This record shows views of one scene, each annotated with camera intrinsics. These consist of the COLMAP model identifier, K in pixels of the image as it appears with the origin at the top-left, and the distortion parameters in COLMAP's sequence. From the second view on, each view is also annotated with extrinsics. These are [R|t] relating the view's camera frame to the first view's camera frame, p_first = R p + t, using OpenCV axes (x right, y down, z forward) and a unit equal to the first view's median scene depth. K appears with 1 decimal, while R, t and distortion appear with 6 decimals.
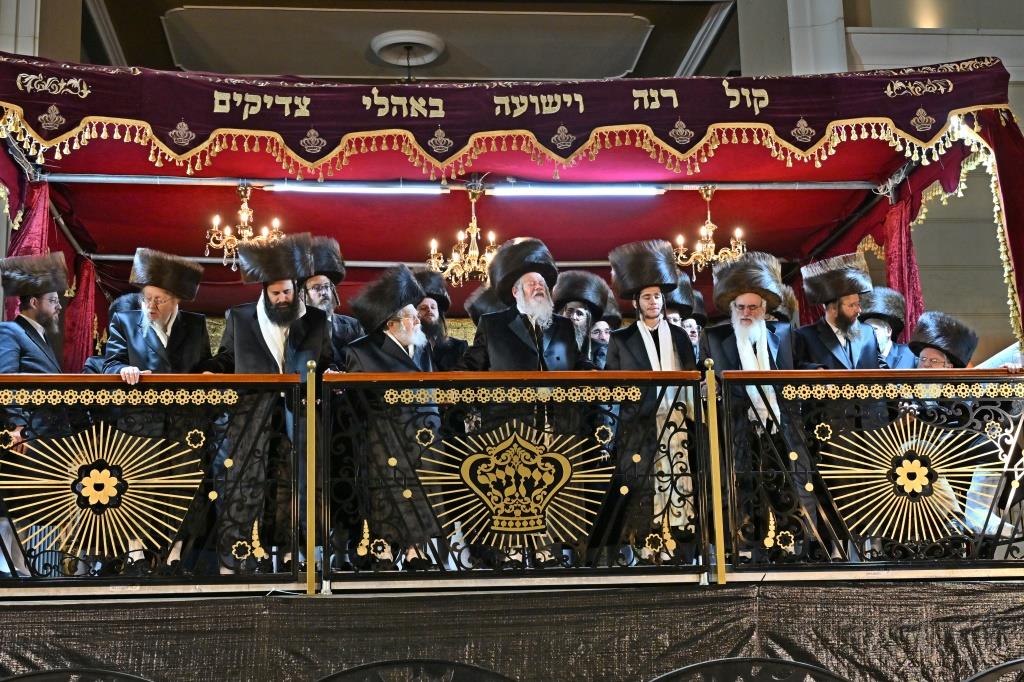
lens RADIAL K [[1479.5, 0, 512.4], [0, 1479.5, 351.9], [0, 0, 1]] dist [0.011124, 0.000000]
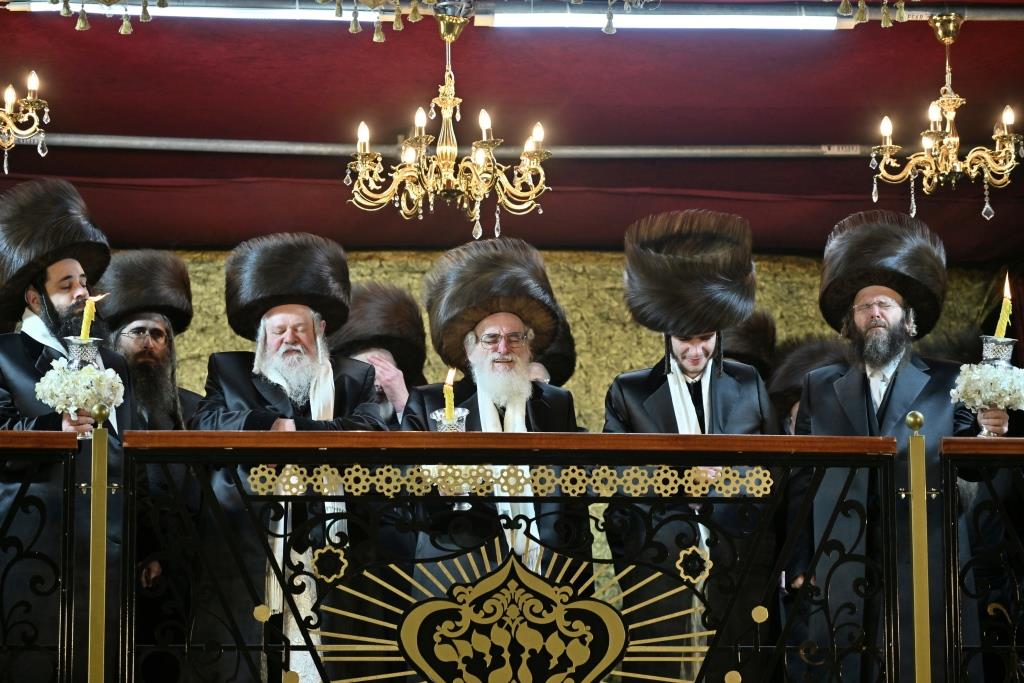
lens RADIAL K [[3461.9, 0, 511.6], [0, 3461.9, 339.9], [0, 0, 1]] dist [-0.001442, 0.000000]
pose [[0.999615, 0.019920, -0.019312, 0.022191], [-0.019274, 0.999267, 0.033065, -0.055797], [0.019956, -0.032680, 0.999267, -0.145744]]
